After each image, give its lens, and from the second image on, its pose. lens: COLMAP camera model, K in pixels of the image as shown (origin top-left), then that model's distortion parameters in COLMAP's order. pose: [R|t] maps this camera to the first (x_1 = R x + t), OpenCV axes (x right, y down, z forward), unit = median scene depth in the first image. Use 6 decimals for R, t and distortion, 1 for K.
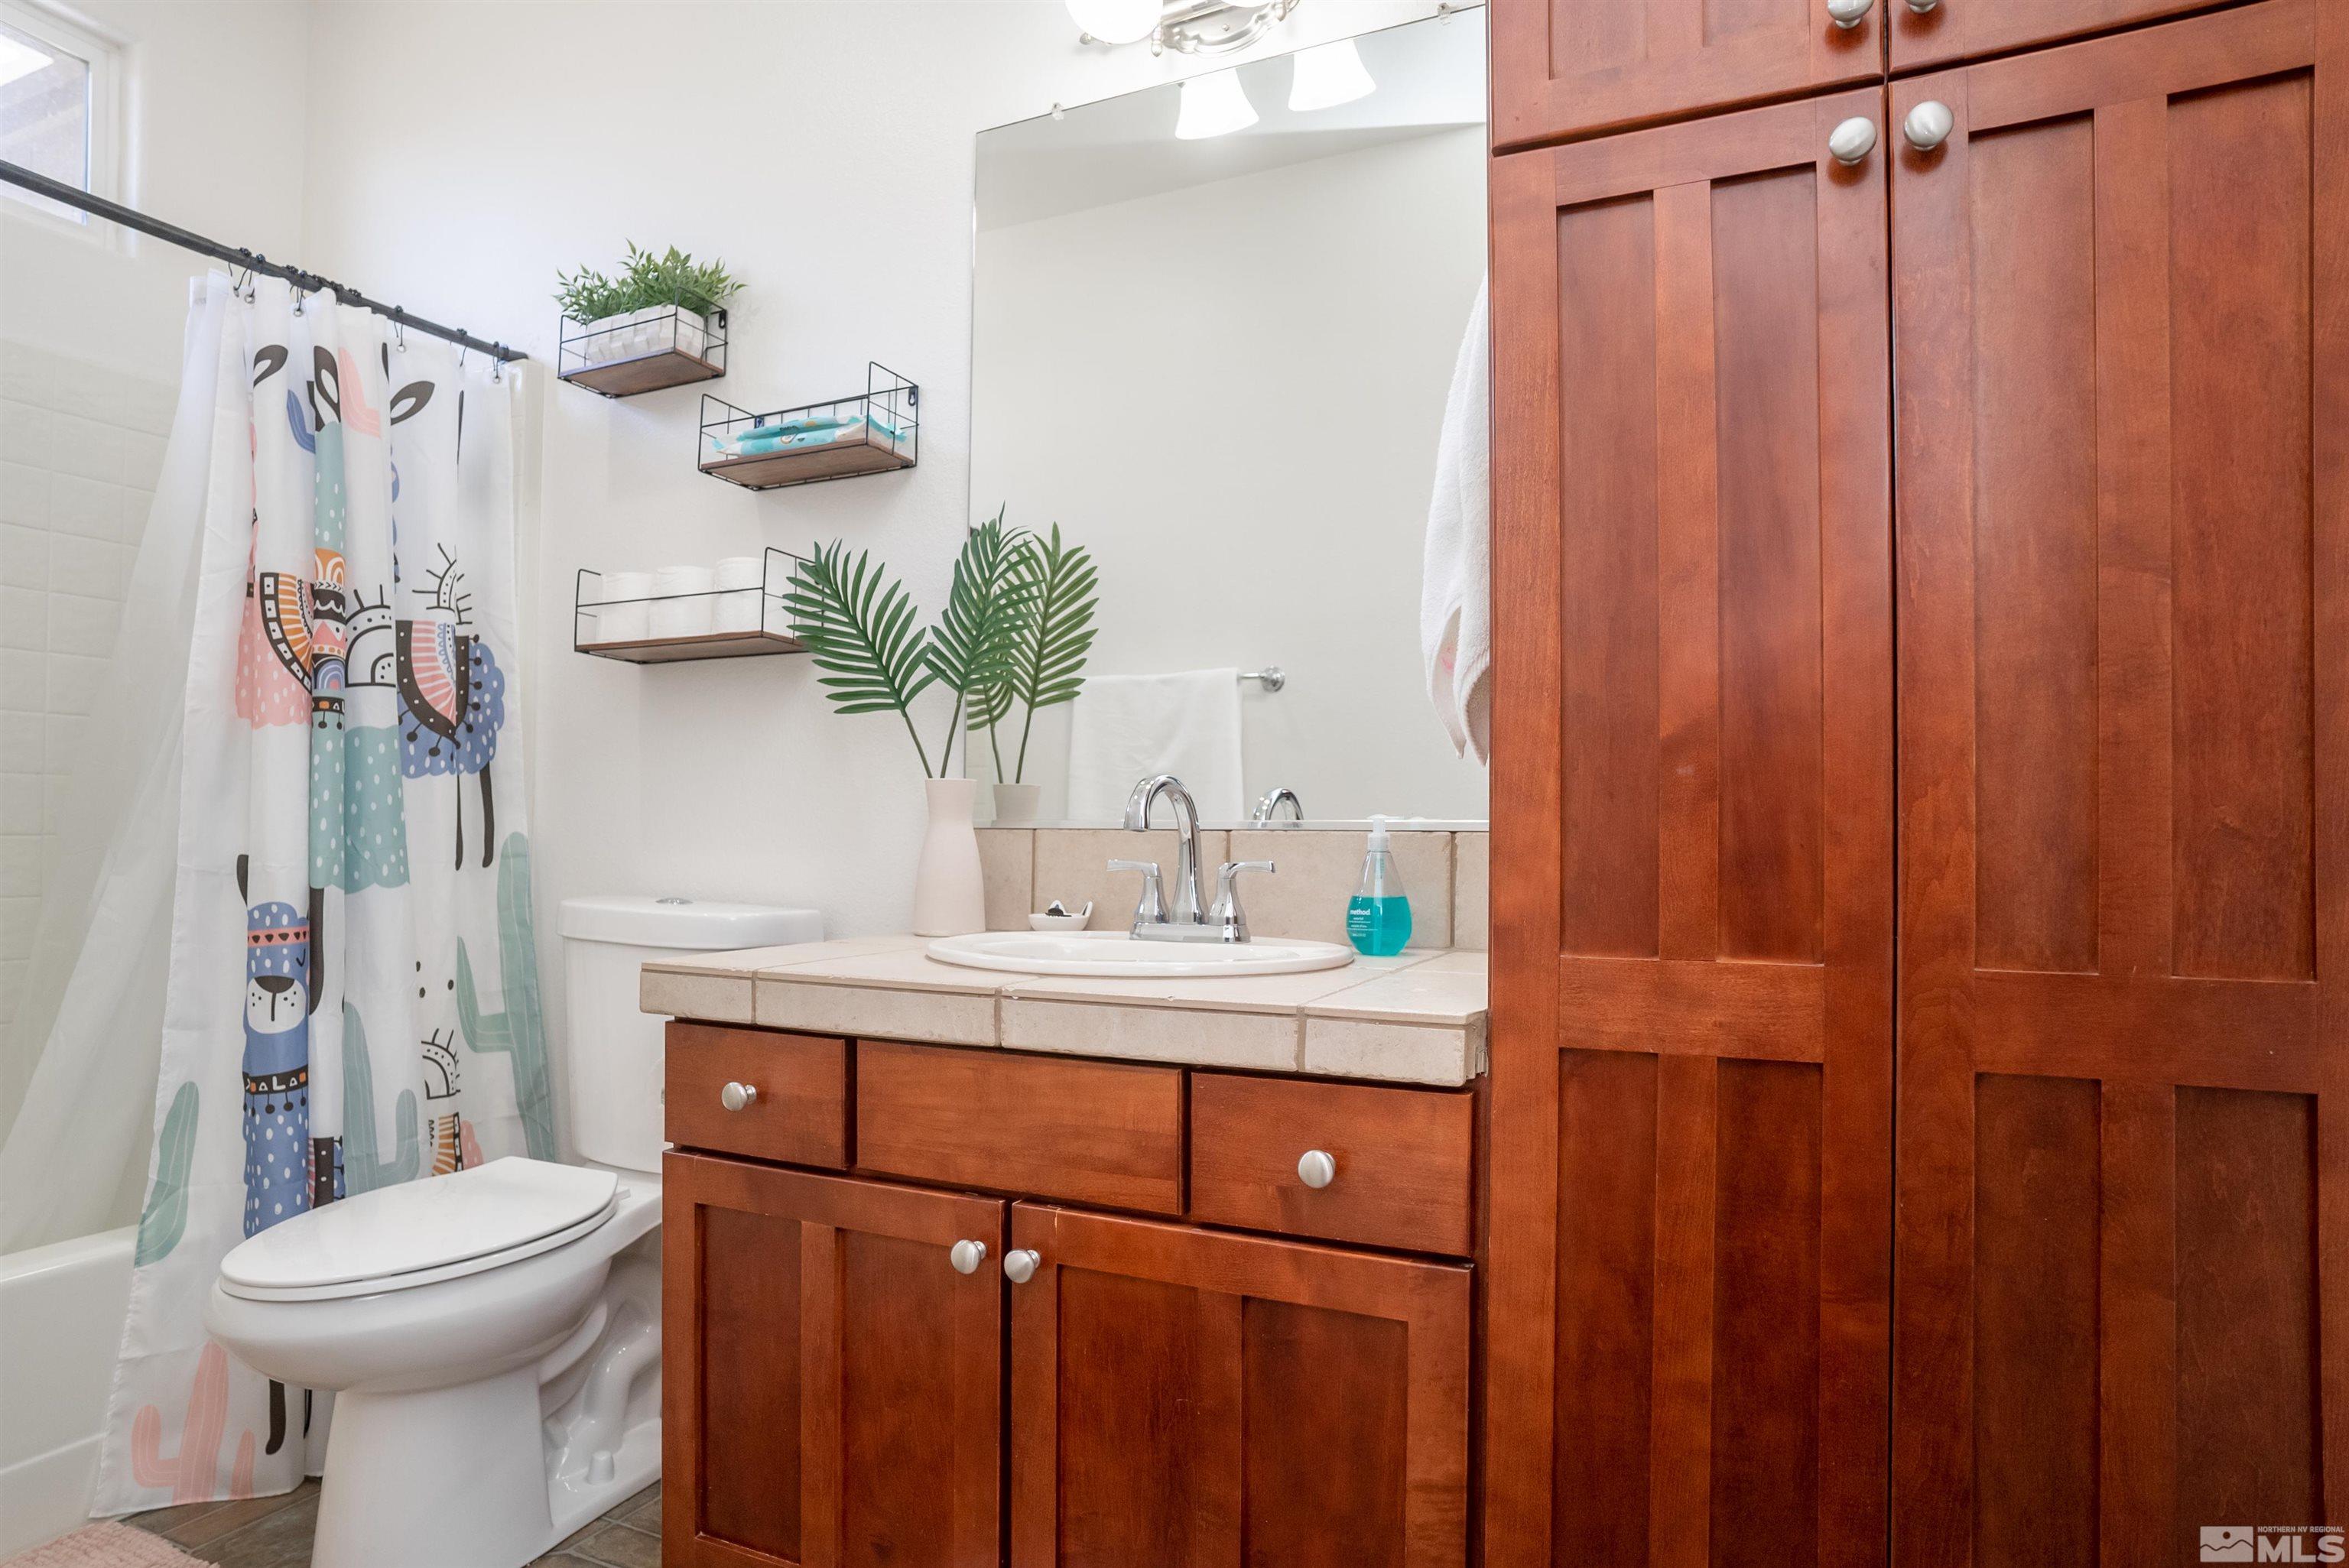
lens RADIAL K [[1244.9, 0, 1169.9], [0, 1244.9, 782.1], [0, 0, 1]] dist [-0.071579, 0.042681]
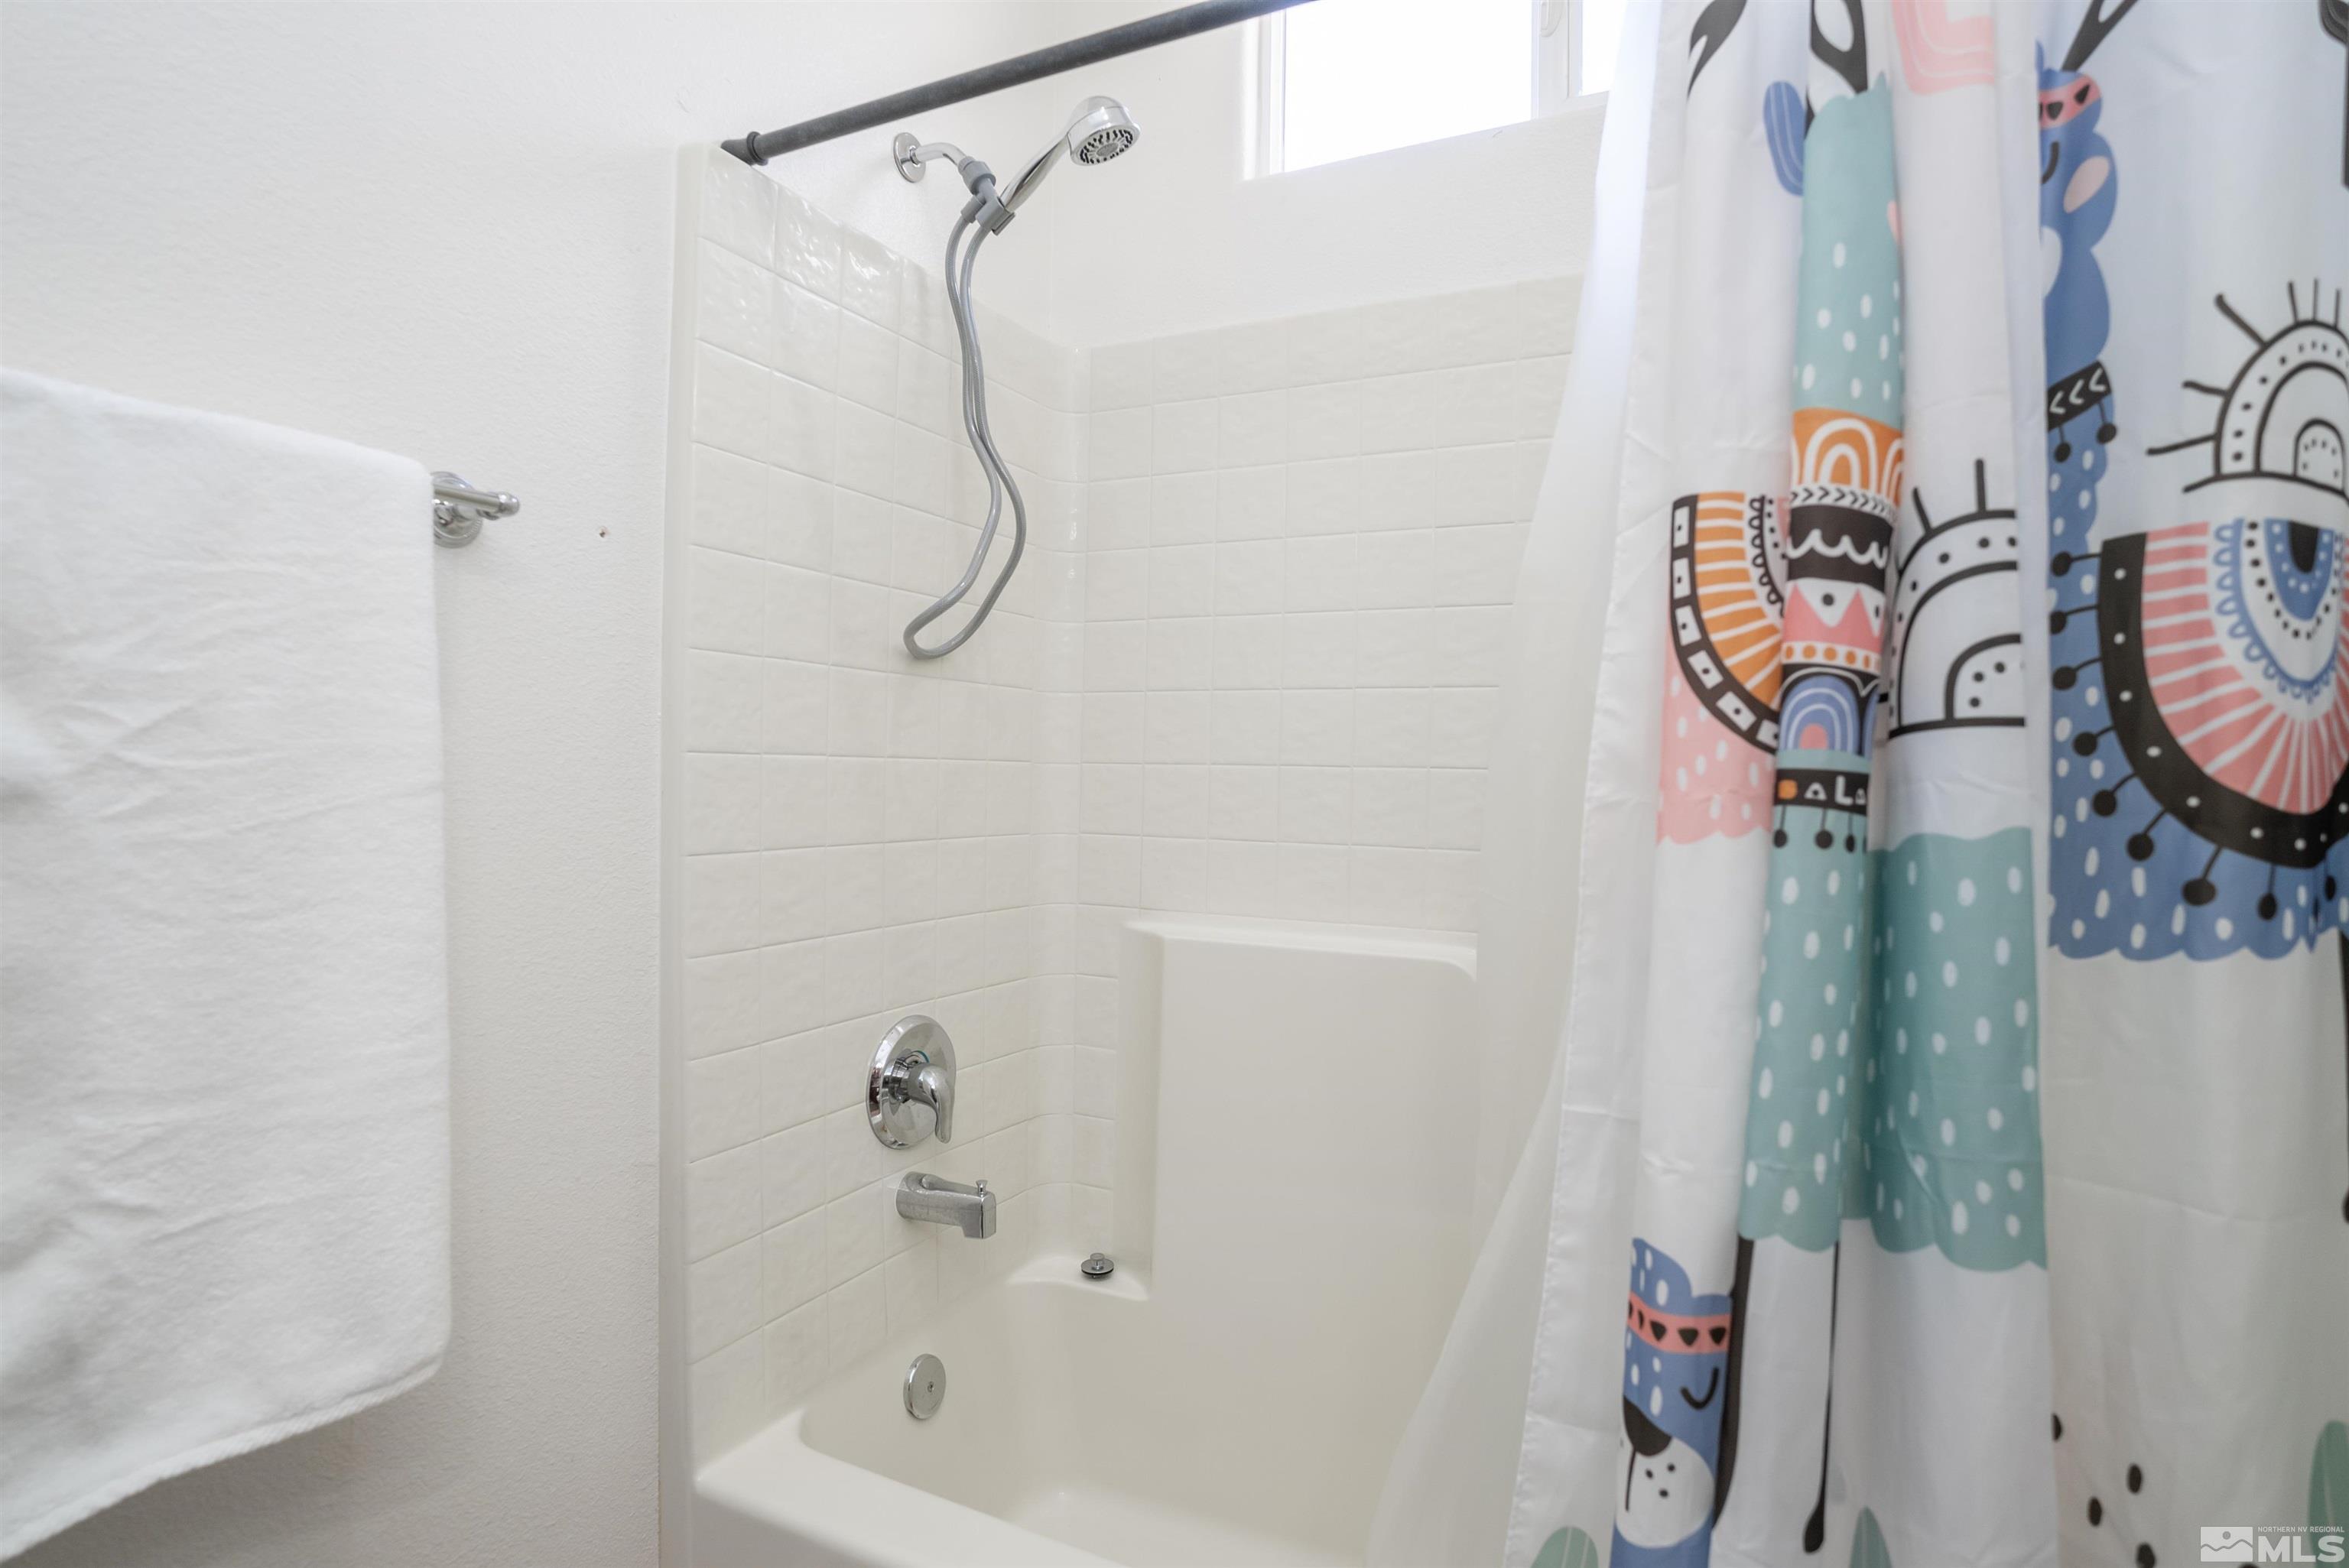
lens RADIAL K [[1244.9, 0, 1169.9], [0, 1244.9, 782.1], [0, 0, 1]] dist [-0.071579, 0.042681]
pose [[-0.031870, 0.006726, -0.999469, -0.264921], [0.017468, 0.999828, 0.006172, -0.069379], [0.999339, -0.017262, -0.031982, 0.773847]]
